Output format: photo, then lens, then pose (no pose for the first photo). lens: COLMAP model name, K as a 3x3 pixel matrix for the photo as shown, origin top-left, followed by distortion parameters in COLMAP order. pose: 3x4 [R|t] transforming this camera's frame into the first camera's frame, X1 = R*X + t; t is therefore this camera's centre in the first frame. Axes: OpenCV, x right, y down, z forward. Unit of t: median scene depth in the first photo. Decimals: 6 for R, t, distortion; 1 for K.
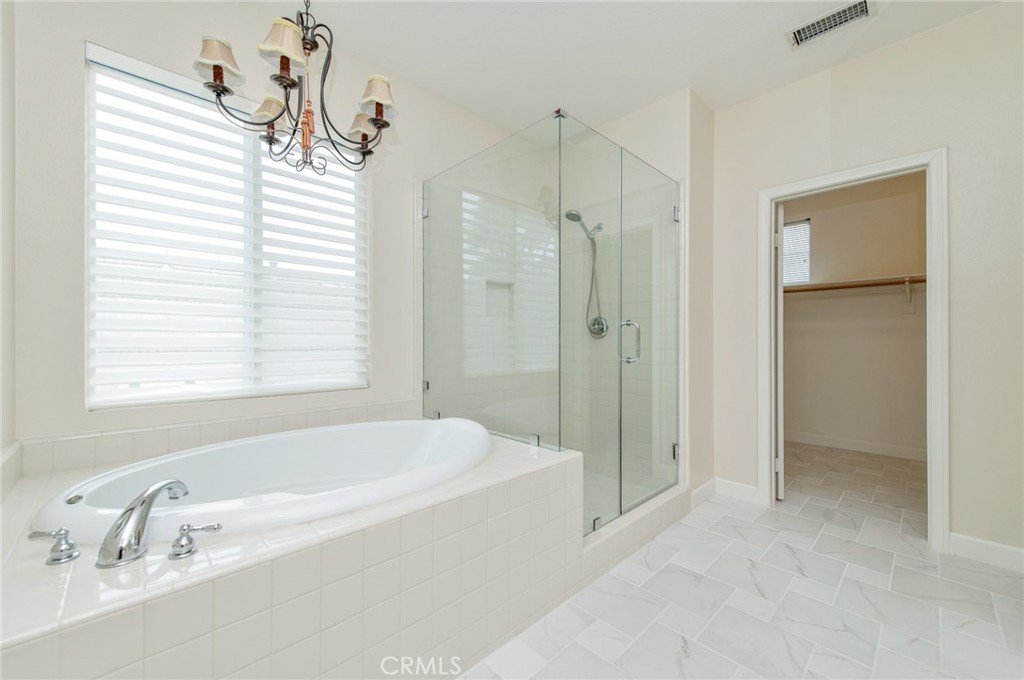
lens RADIAL K [[401.0, 0, 511.7], [0, 401.0, 338.9], [0, 0, 1]] dist [0.014974, -0.003591]
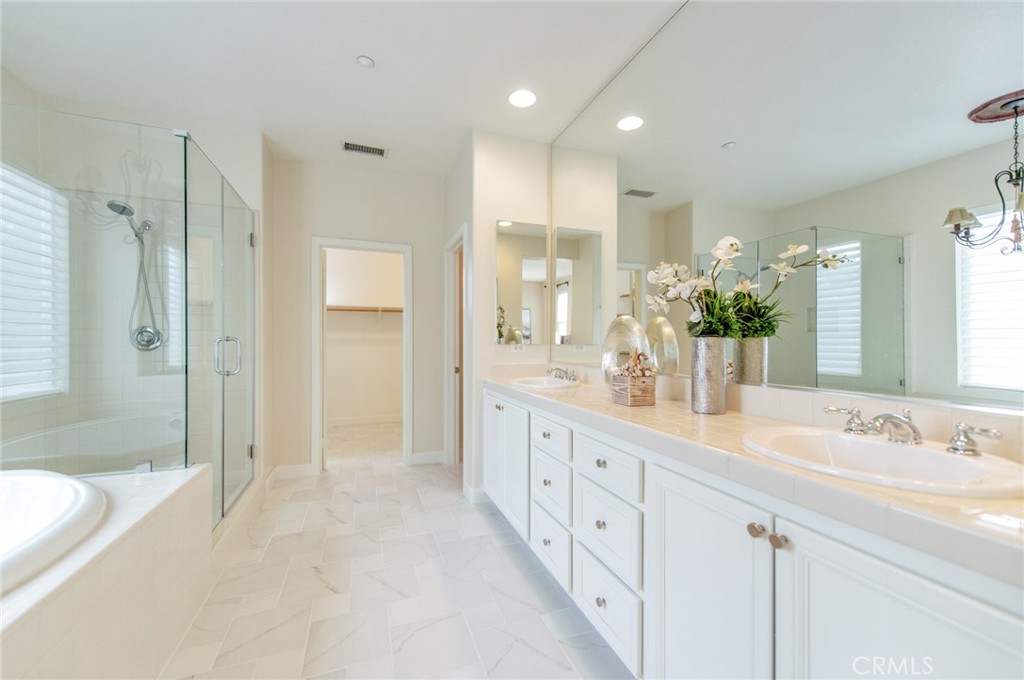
lens RADIAL K [[401.0, 0, 510.9], [0, 401.0, 342.2], [0, 0, 1]] dist [0.014974, -0.003591]
pose [[0.393061, 0.000525, 0.919512, -0.405610], [-0.005046, 0.999986, 0.001586, -0.037209], [-0.919499, -0.005264, 0.393058, -0.127411]]
